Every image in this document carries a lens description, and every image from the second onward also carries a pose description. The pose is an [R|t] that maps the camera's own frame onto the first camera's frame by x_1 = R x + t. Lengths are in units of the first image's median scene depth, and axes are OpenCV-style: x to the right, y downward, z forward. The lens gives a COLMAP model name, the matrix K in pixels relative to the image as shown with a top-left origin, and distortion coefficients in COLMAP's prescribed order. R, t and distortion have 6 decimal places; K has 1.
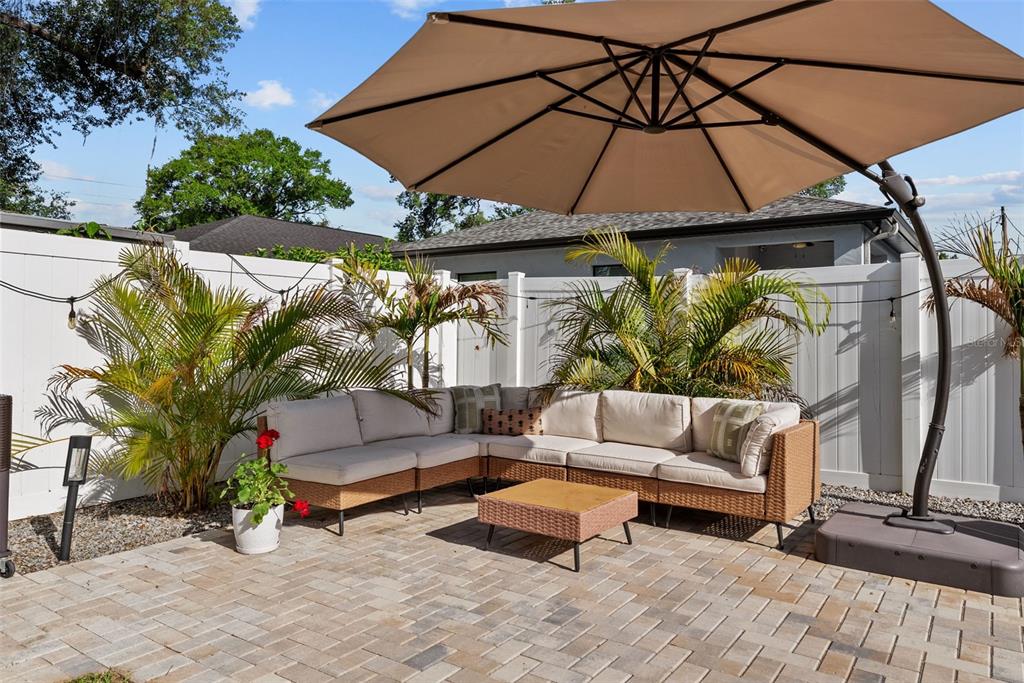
lens RADIAL K [[695.6, 0, 478.3], [0, 695.6, 336.2], [0, 0, 1]] dist [0.008237, -0.001145]
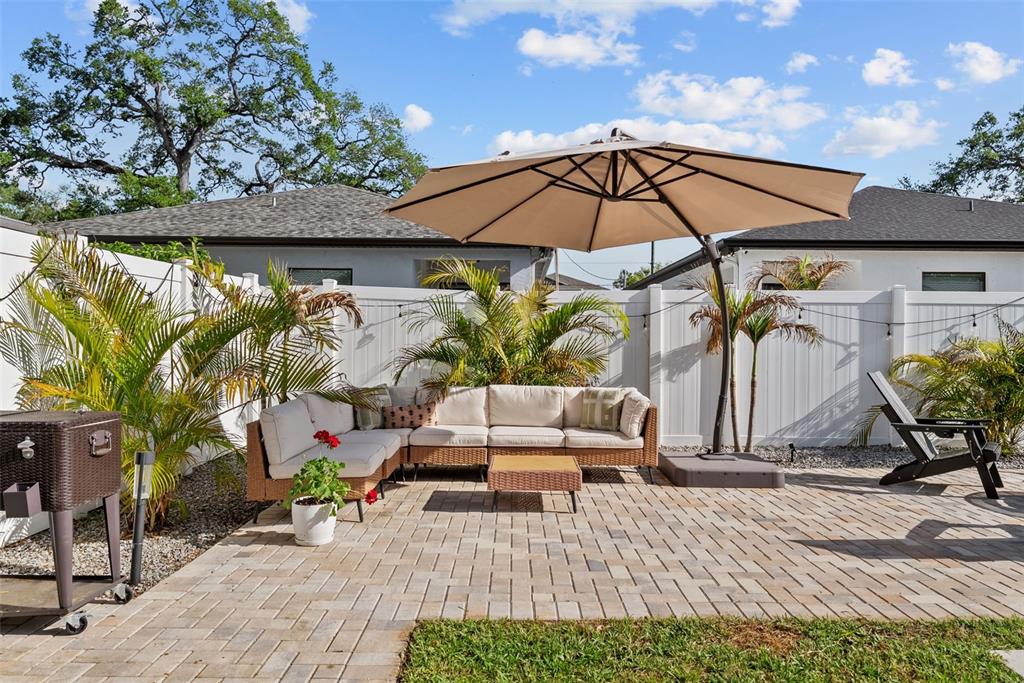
lens RADIAL K [[695.6, 0, 507.6], [0, 695.6, 343.5], [0, 0, 1]] dist [0.008237, -0.001145]
pose [[0.822407, -0.005395, 0.568873, -0.504007], [-0.001139, 0.999937, 0.011131, -0.010865], [-0.568898, -0.009802, 0.822350, -0.042874]]
